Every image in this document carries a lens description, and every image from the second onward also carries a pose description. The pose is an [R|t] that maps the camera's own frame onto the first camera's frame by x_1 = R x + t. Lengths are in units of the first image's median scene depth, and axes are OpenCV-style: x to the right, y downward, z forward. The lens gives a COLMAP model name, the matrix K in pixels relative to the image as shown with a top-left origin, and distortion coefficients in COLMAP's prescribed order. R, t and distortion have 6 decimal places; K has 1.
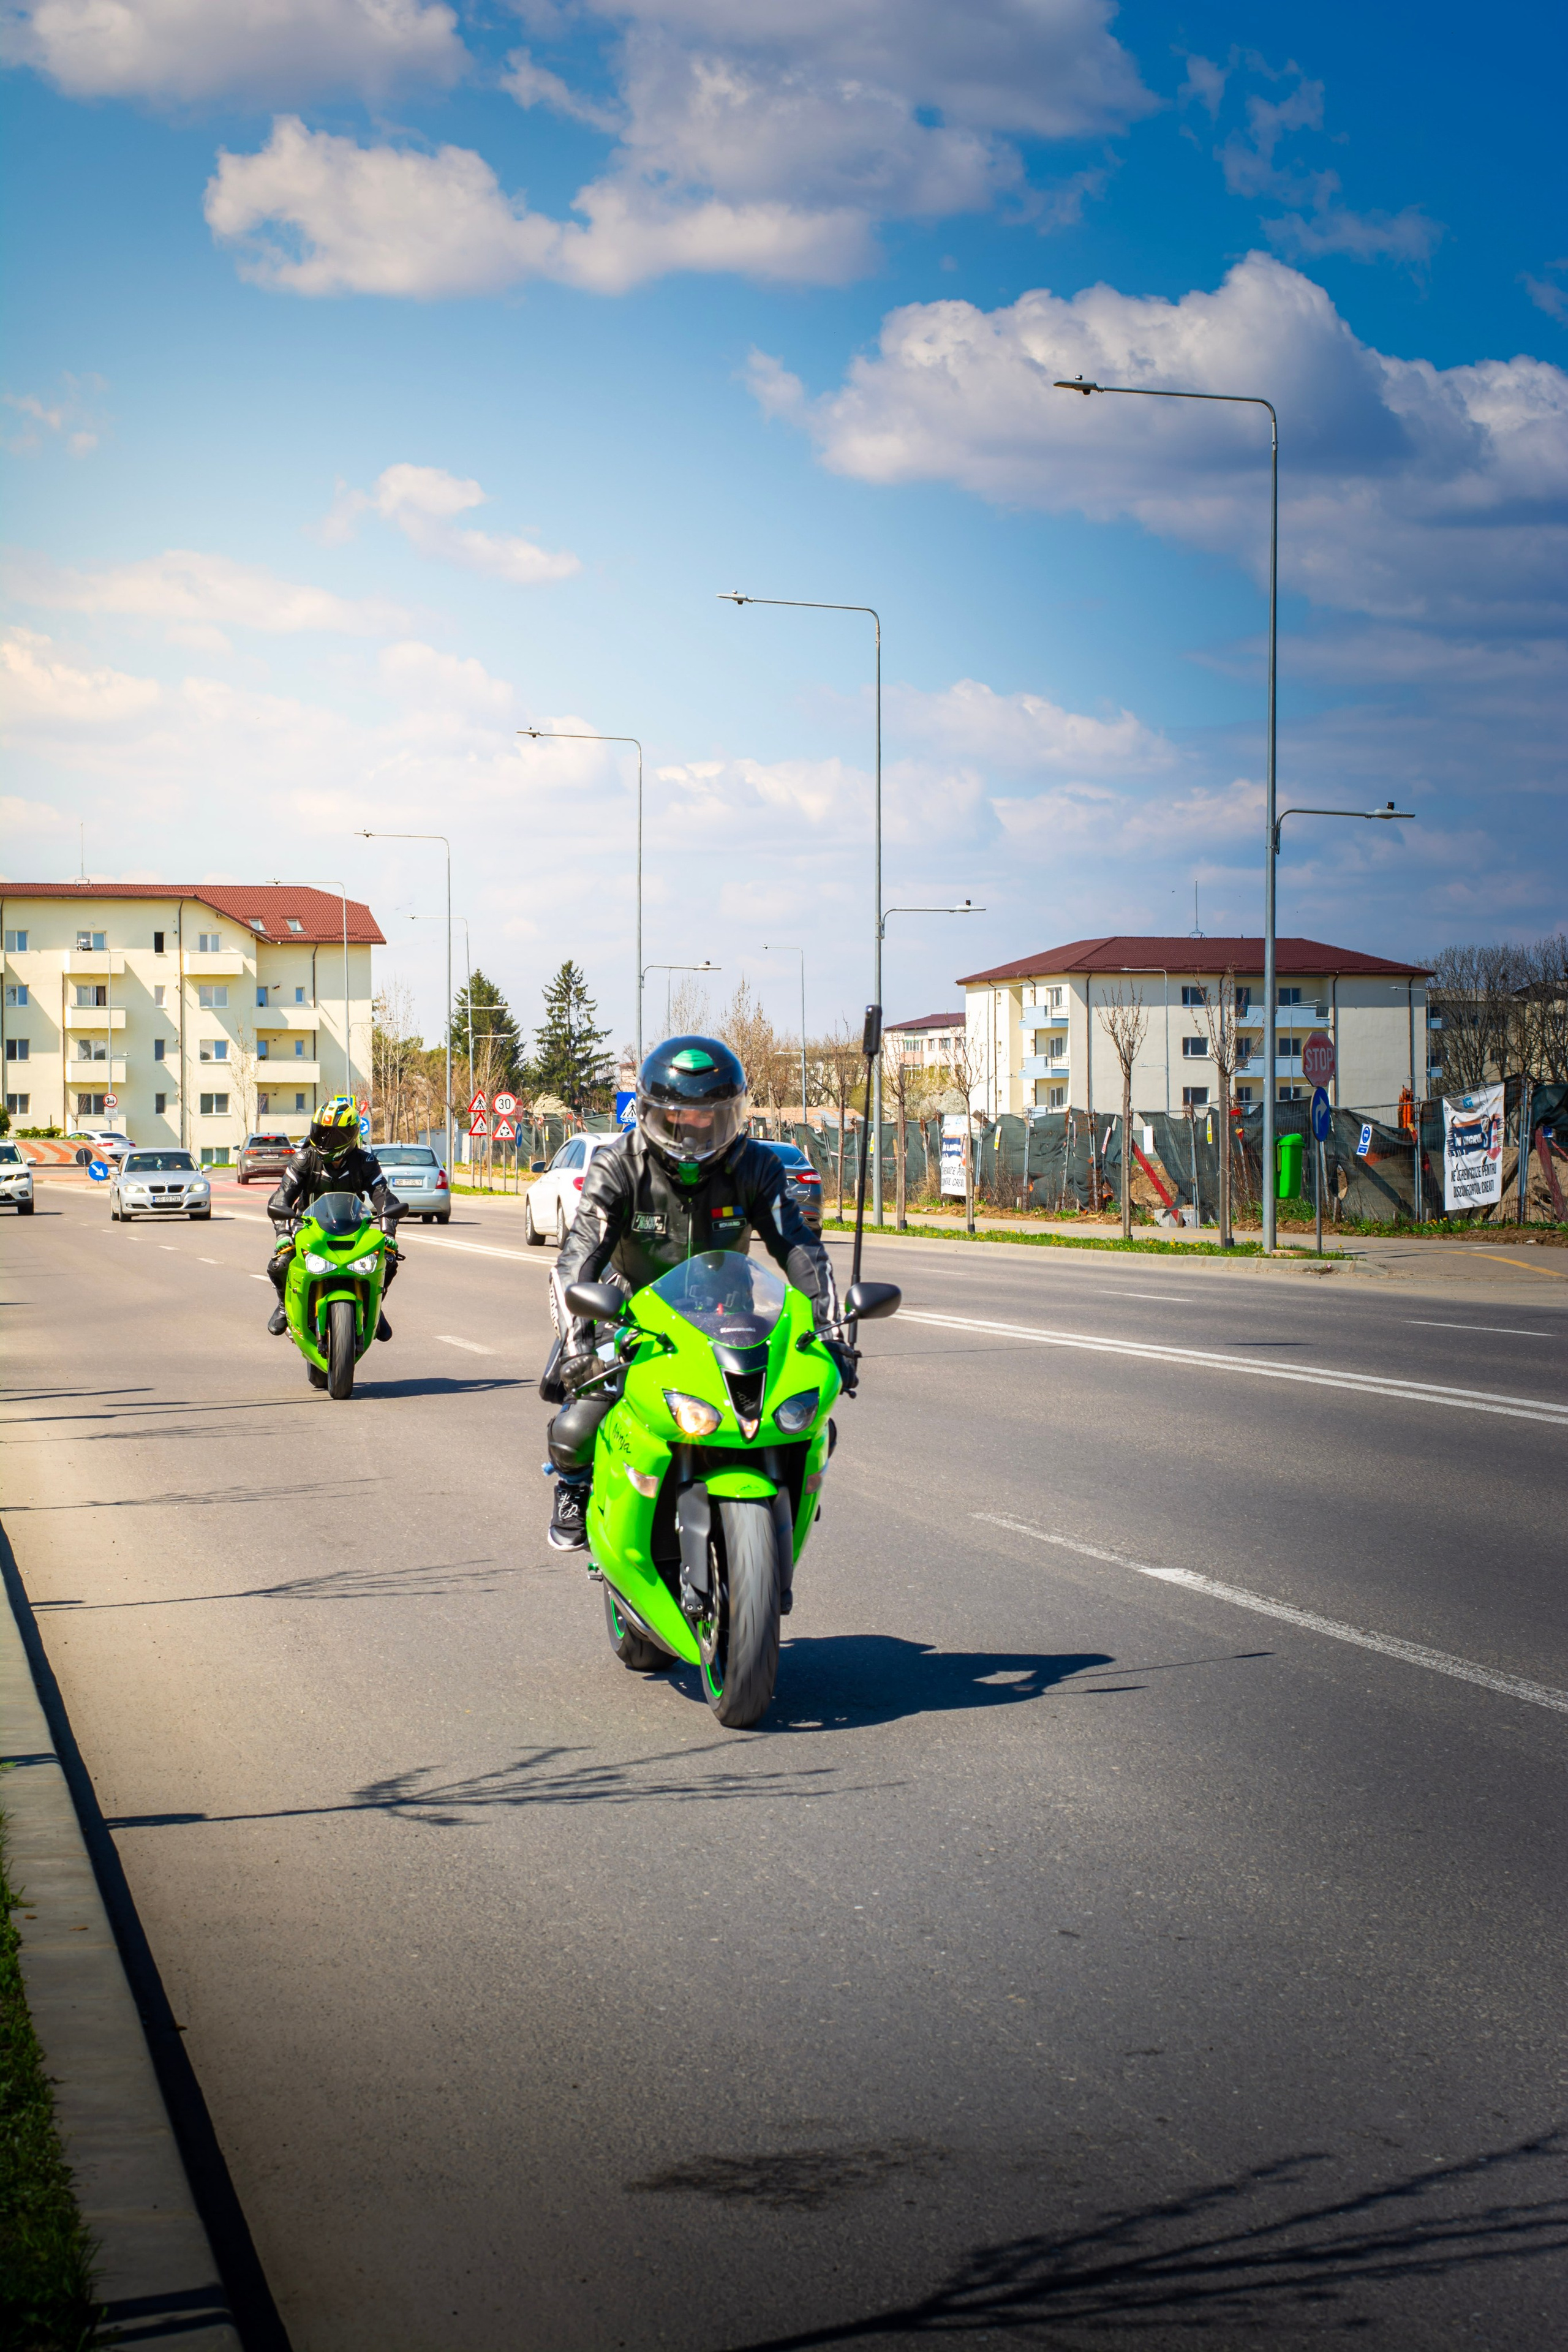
lens RADIAL K [[5145.3, 0, 776.8], [0, 5145.3, 1213.2], [0, 0, 1]] dist [-0.116328, 0.074811]
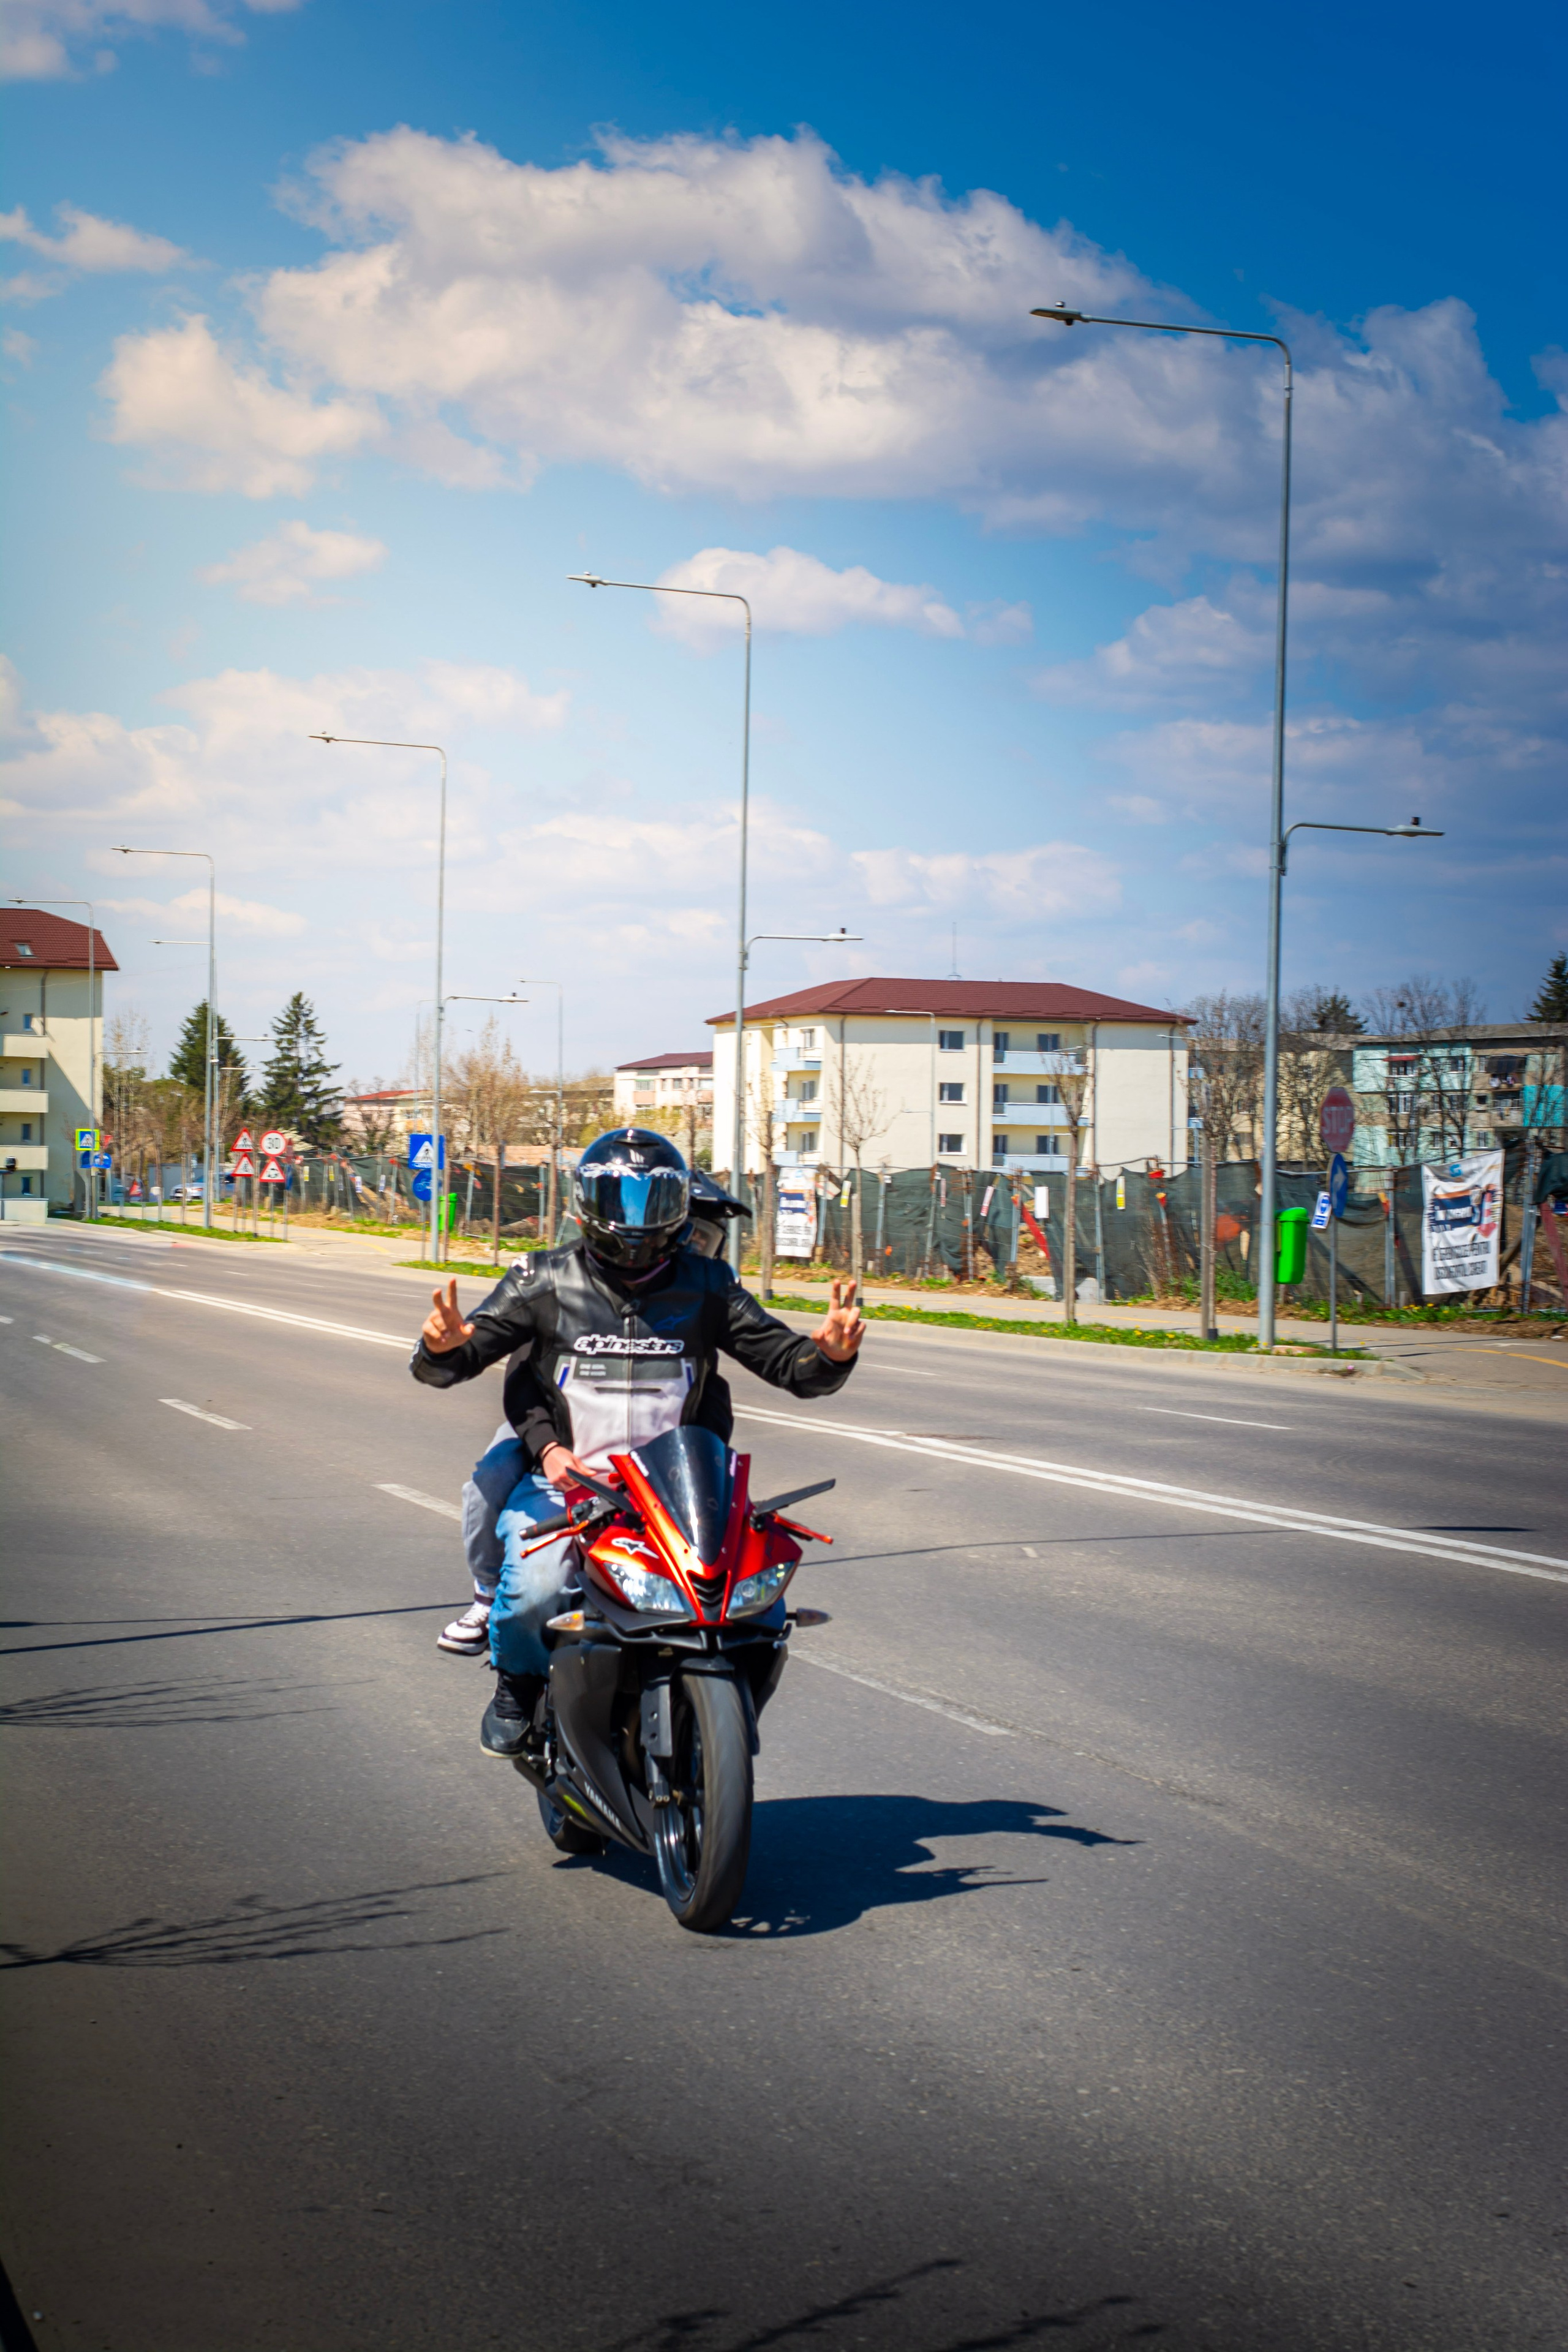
lens RADIAL K [[5107.4, 0, 790.2], [0, 5107.4, 1212.1], [0, 0, 1]] dist [-0.099820, -0.084189]
pose [[0.998006, 0.017220, 0.060725, -0.024393], [-0.016763, 0.999827, -0.008025, -0.004794], [-0.060852, 0.006991, 0.998122, 0.123958]]
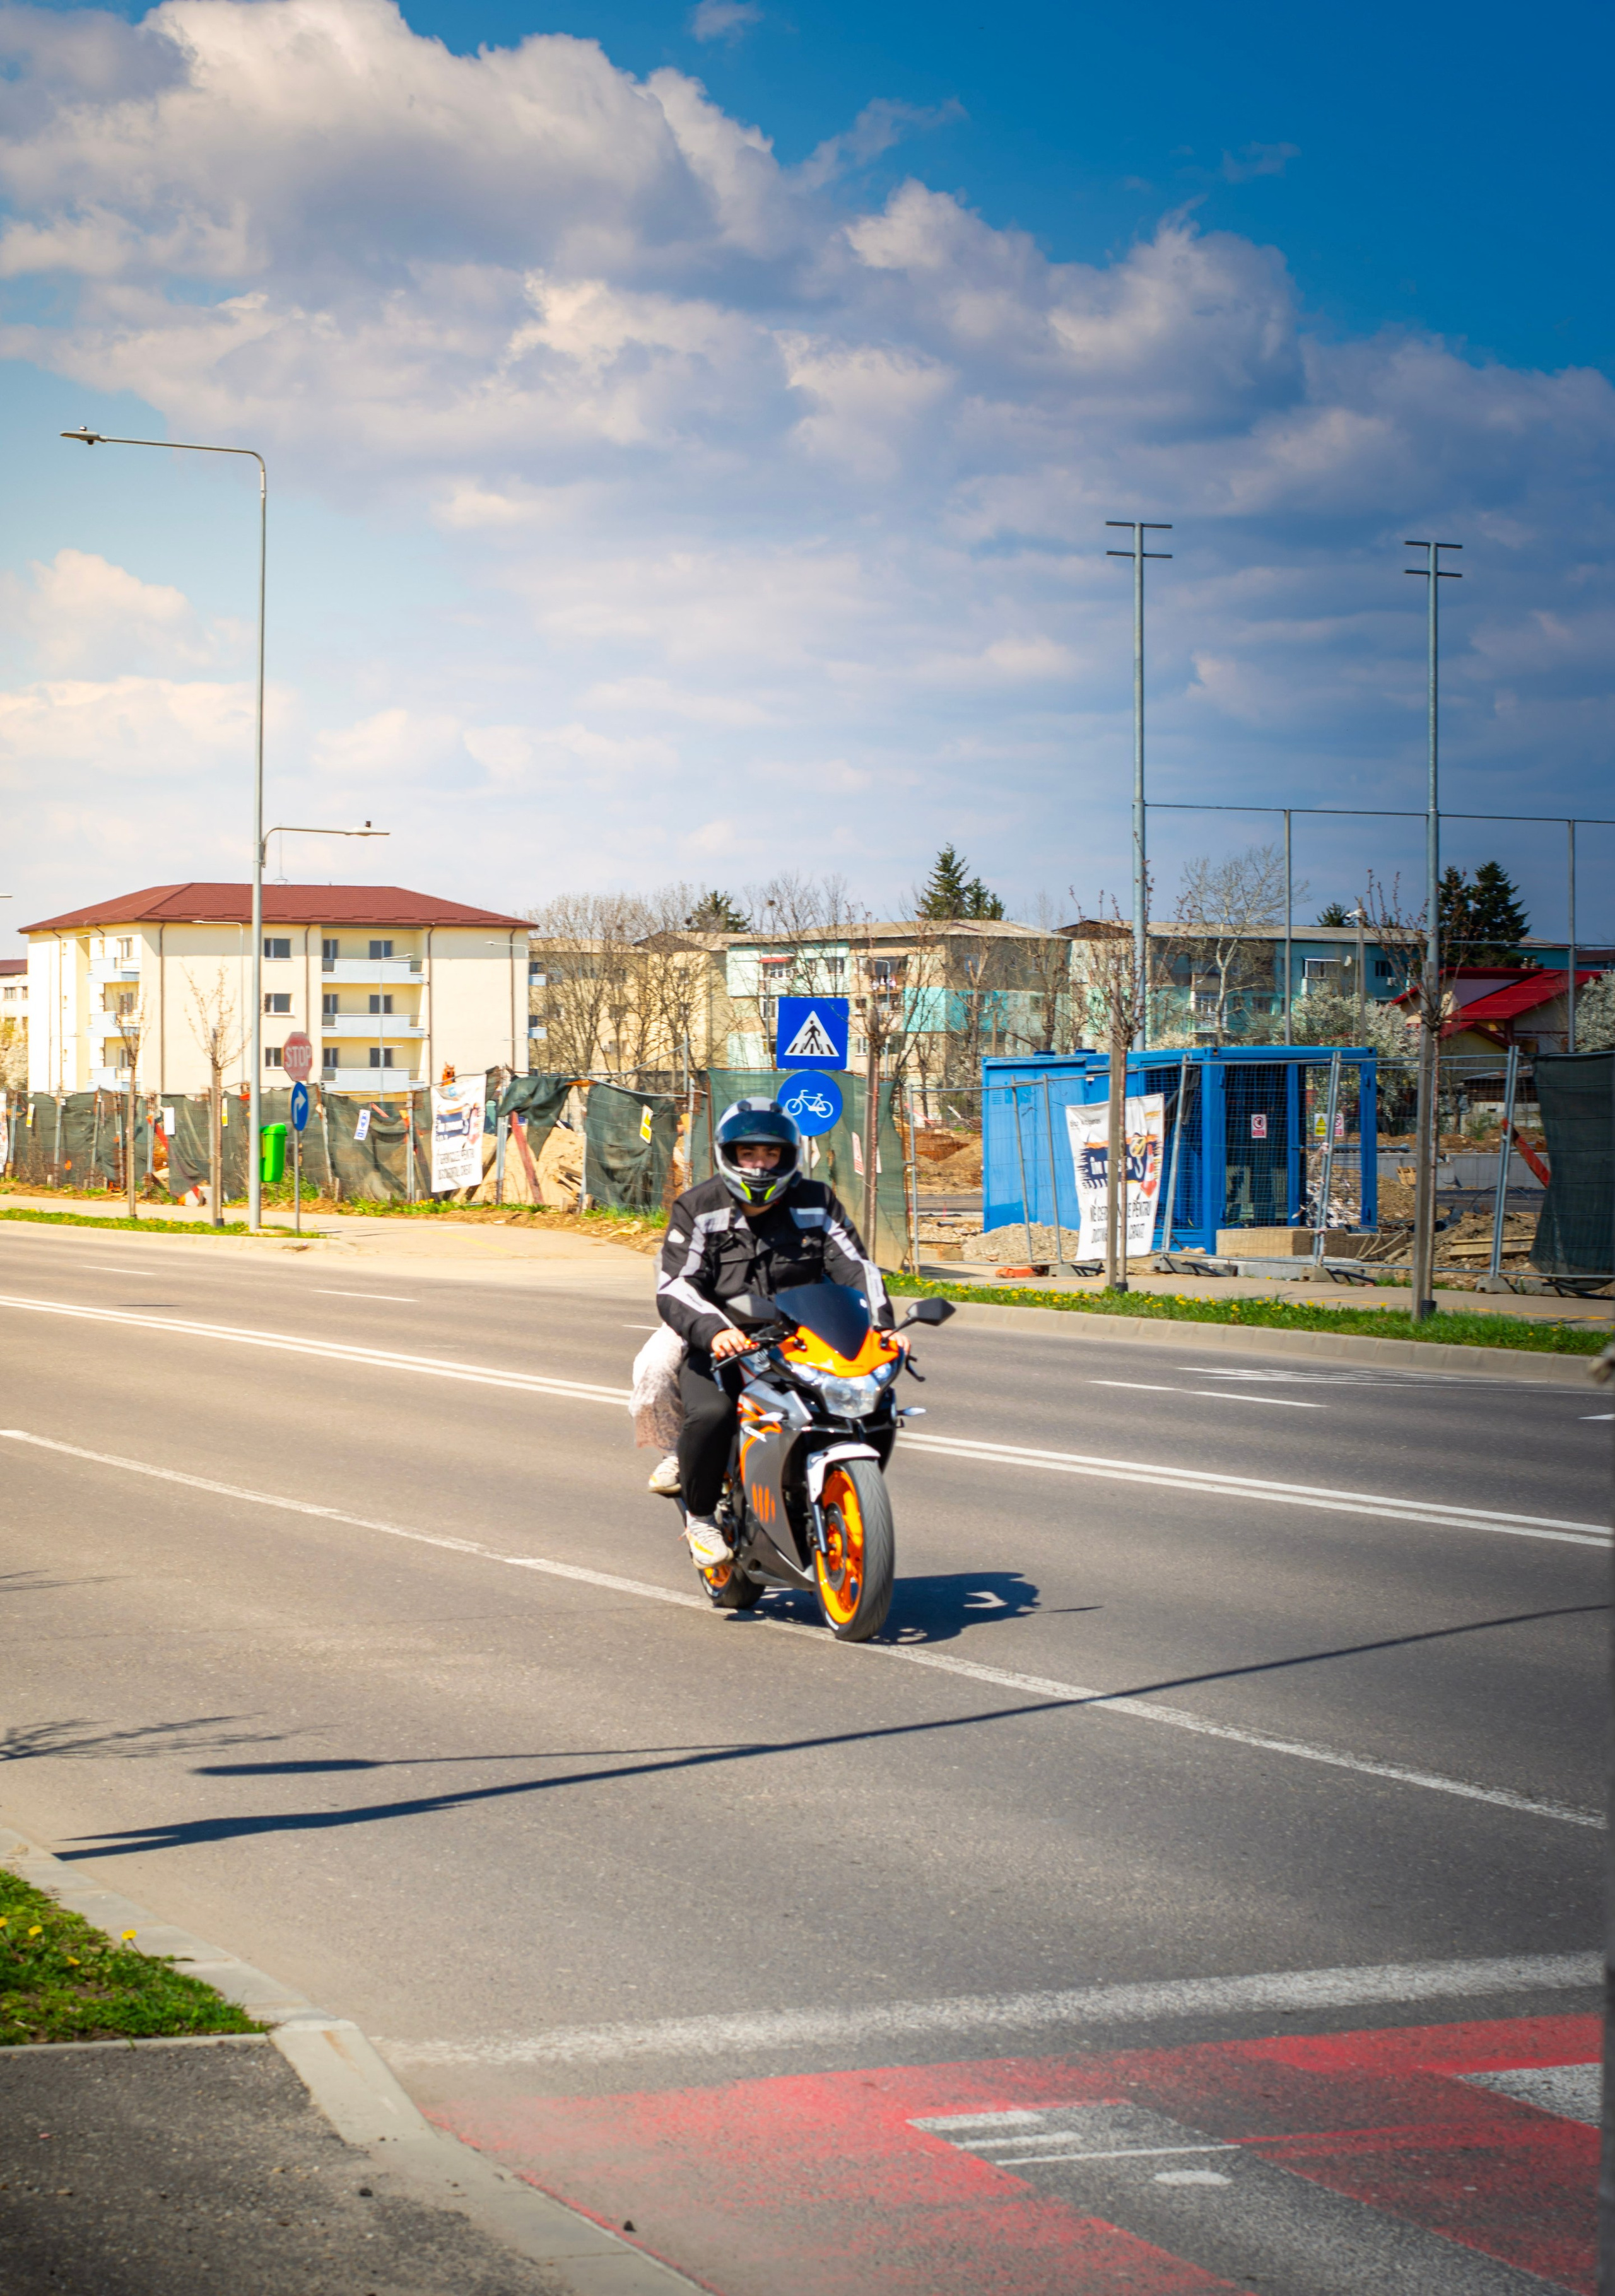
lens RADIAL K [[5901.2, 0, 807.6], [0, 5901.2, 1150.6], [0, 0, 1]] dist [-0.121939, -0.018039]
pose [[0.986330, 0.004235, 0.164729, 0.003633], [-0.003410, 0.999980, -0.005291, -0.002445], [-0.164748, 0.004657, 0.986325, -0.190419]]
